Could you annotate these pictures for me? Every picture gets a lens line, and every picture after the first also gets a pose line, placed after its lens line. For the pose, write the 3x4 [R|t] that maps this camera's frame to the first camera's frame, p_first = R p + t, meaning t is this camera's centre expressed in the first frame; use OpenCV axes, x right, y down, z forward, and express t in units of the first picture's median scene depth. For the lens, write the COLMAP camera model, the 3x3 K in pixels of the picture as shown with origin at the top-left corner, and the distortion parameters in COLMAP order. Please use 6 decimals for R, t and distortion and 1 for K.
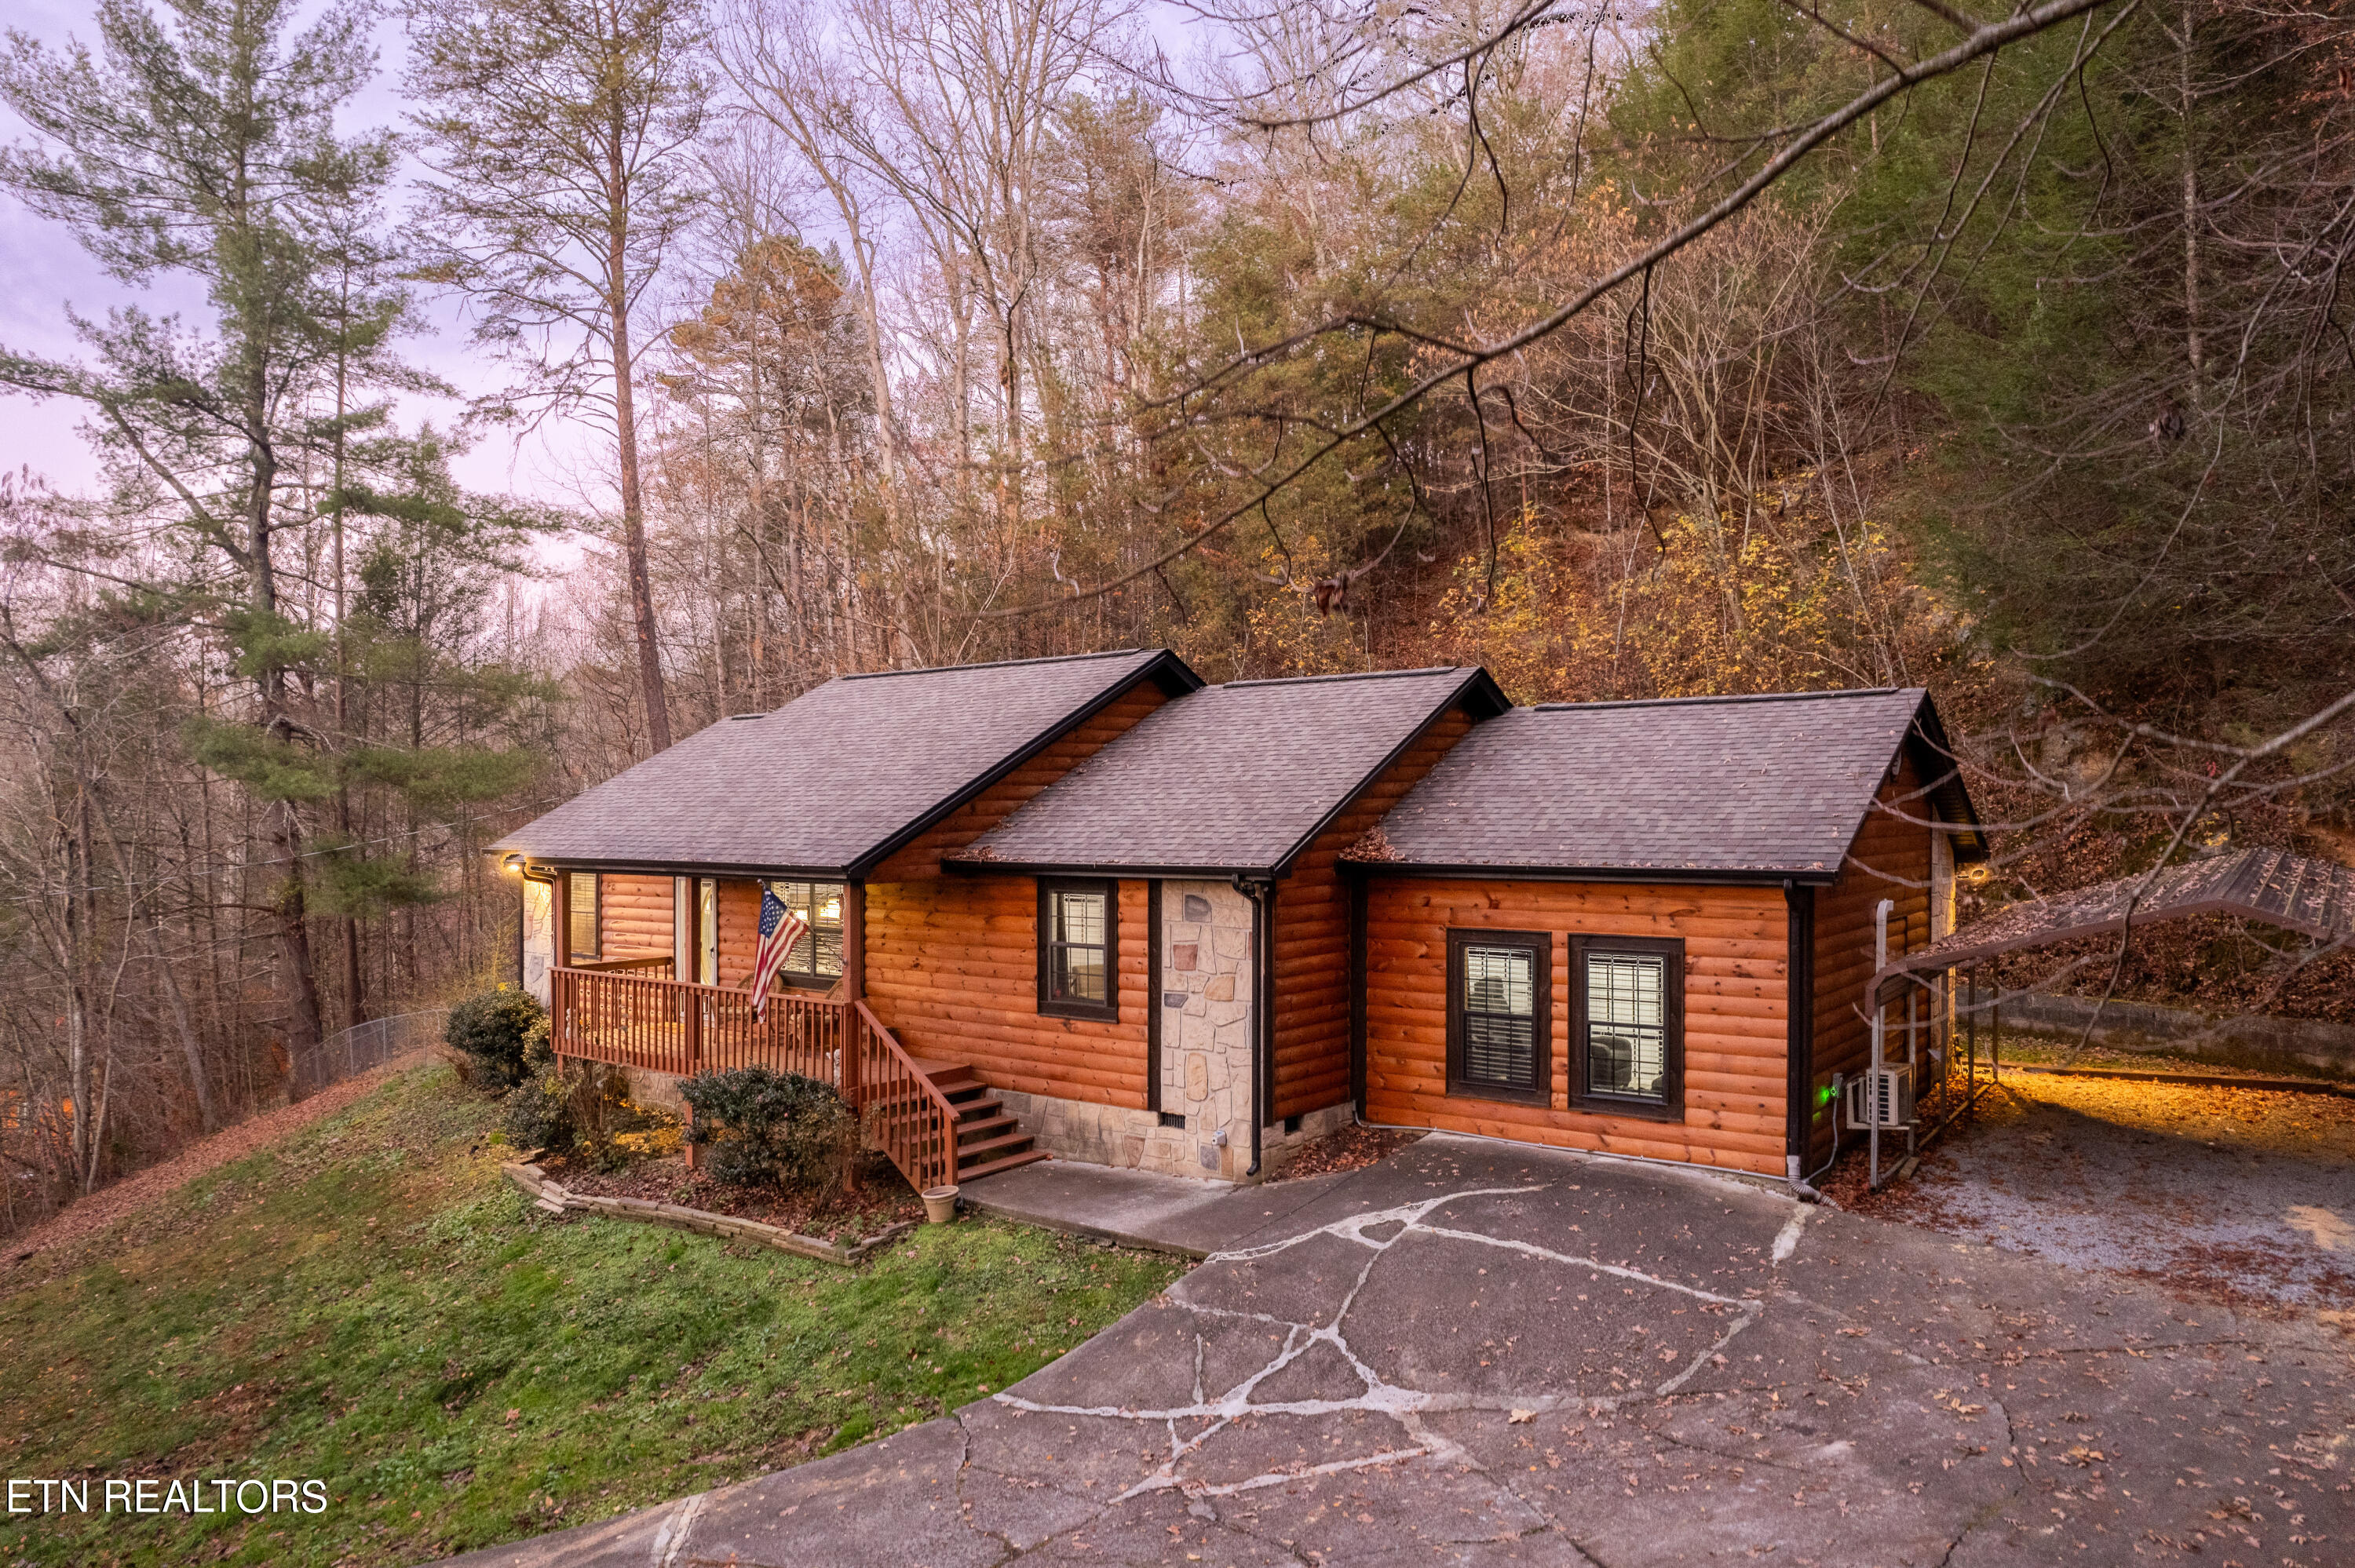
lens RADIAL K [[1501.4, 0, 1201.6], [0, 1501.4, 806.2], [0, 0, 1]] dist [-0.077104, 0.065596]
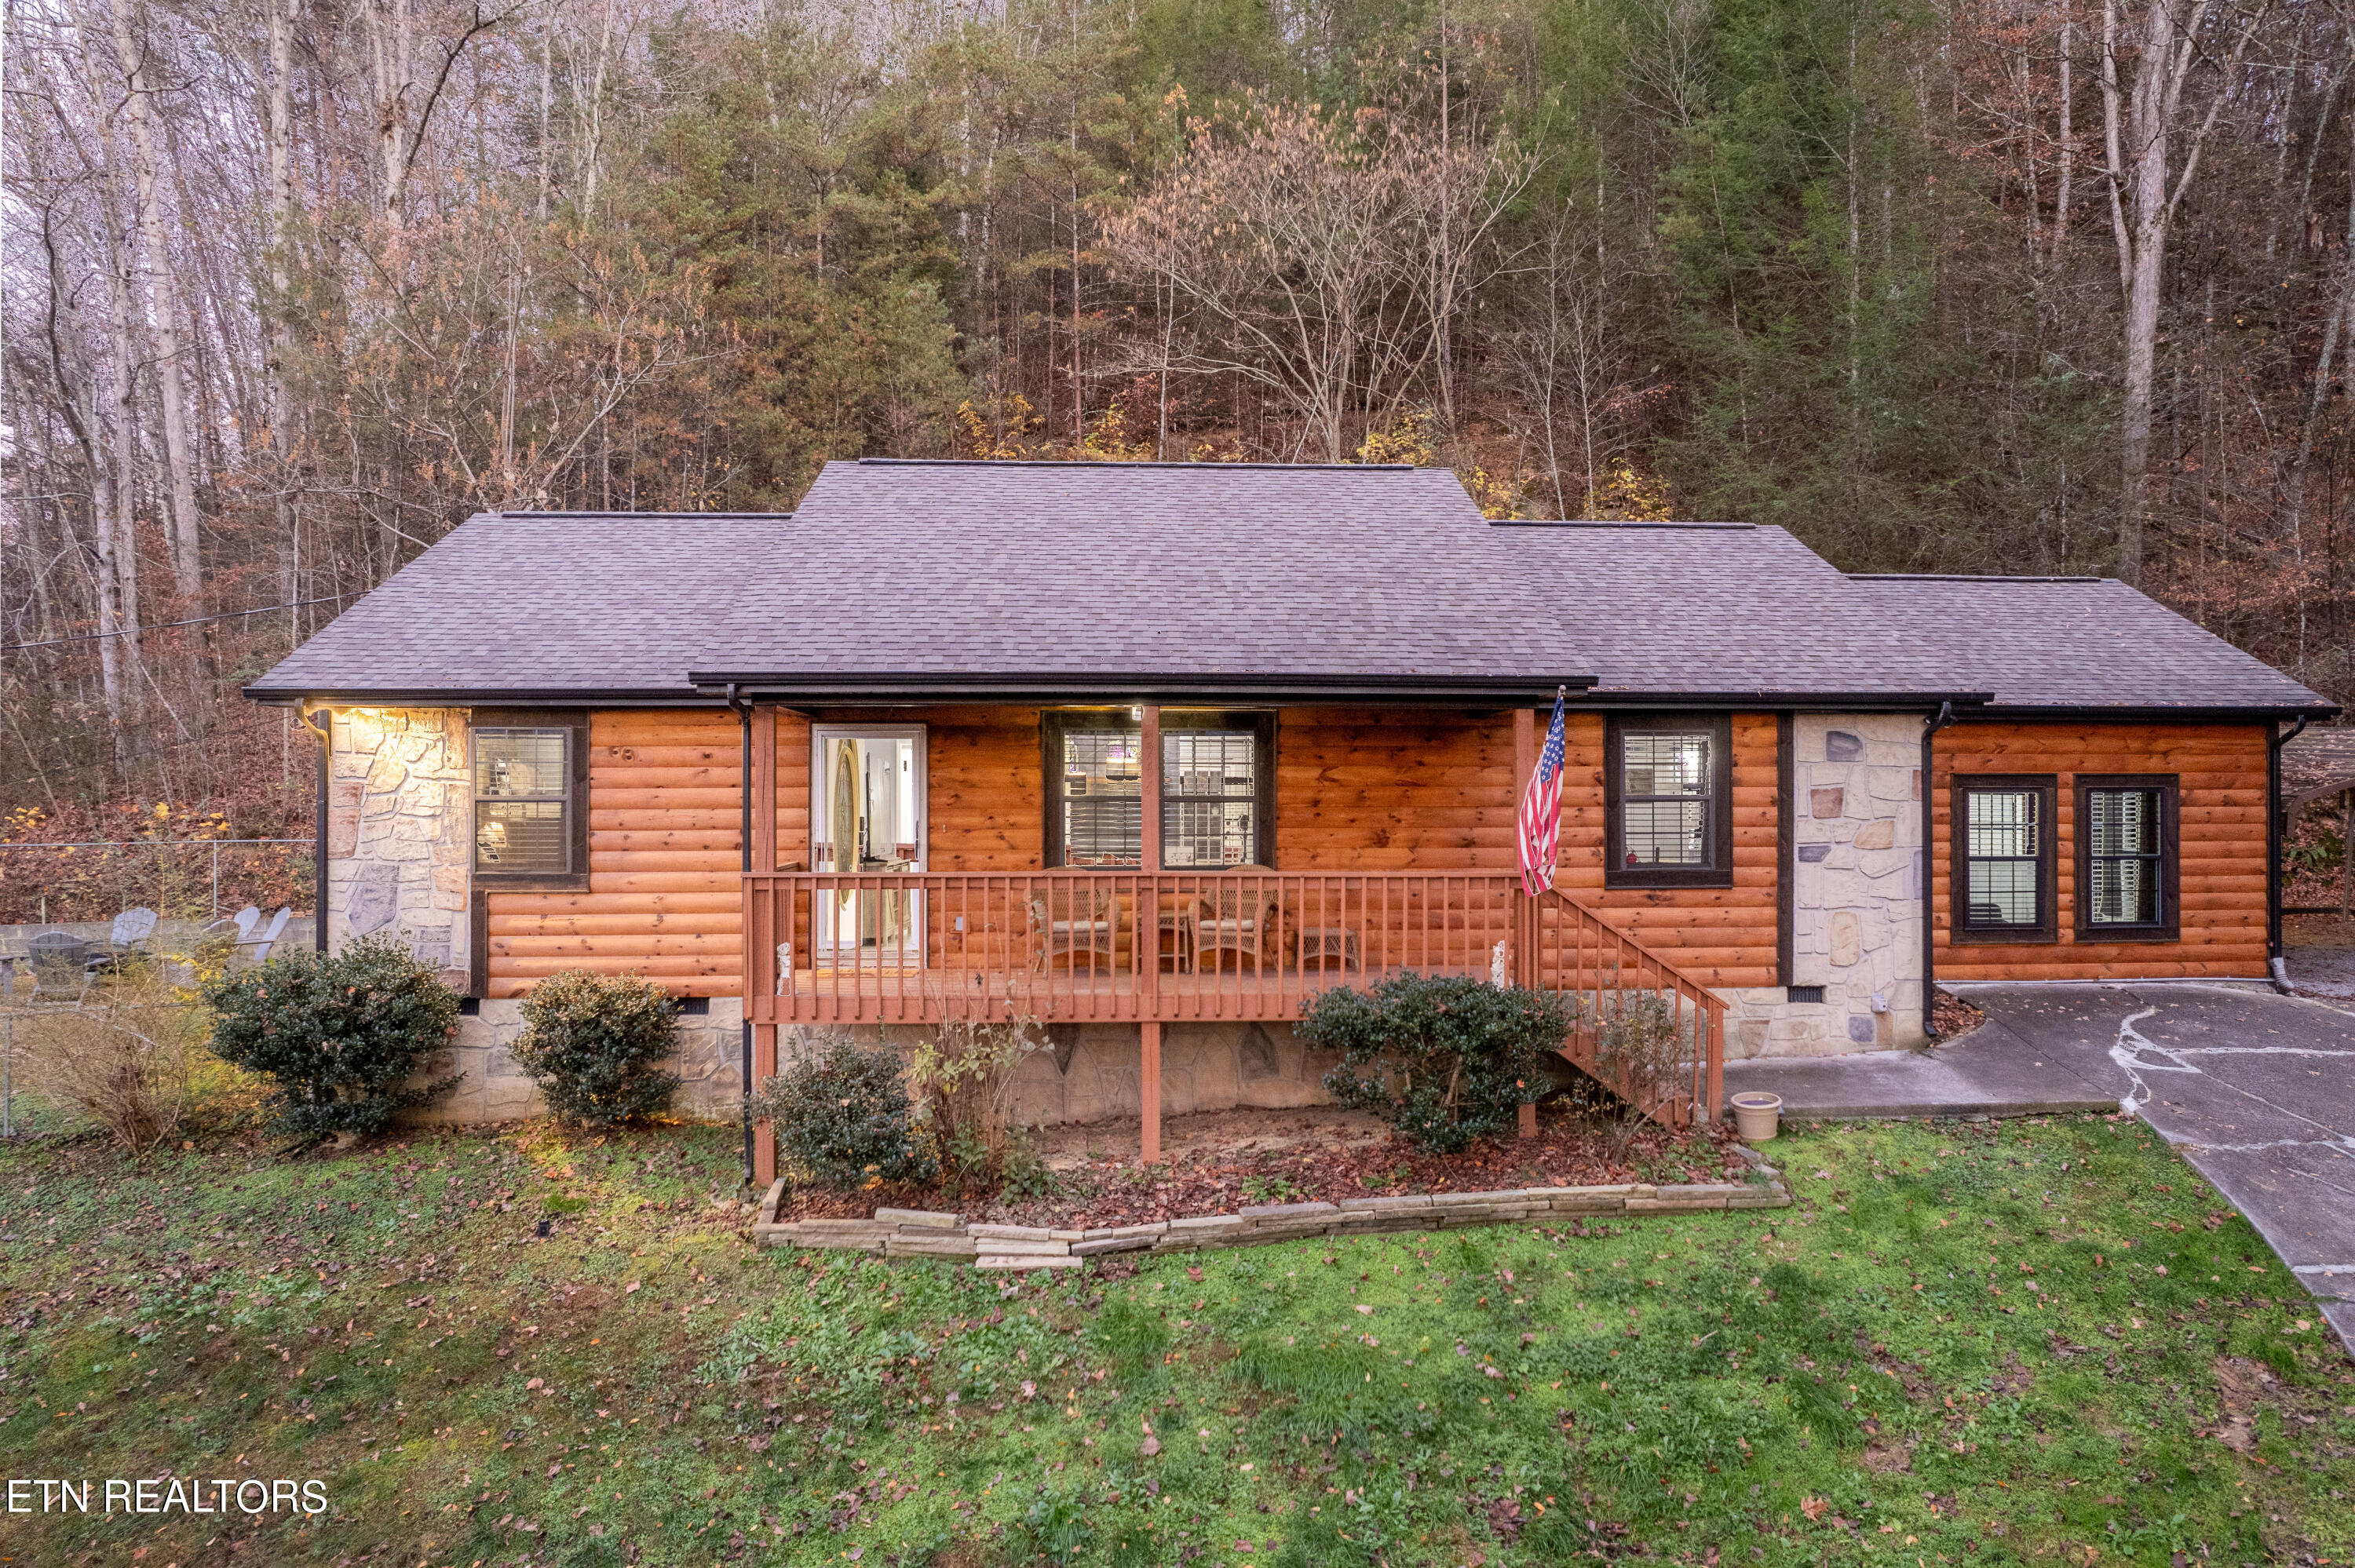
lens RADIAL K [[1547.4, 0, 1230.4], [0, 1547.4, 791.3], [0, 0, 1]] dist [-0.074901, 0.060951]
pose [[0.765102, 0.003233, 0.643901, -0.867367], [-0.003579, 0.999993, -0.000768, 0.098038], [-0.643900, -0.001717, 0.765108, 0.554861]]
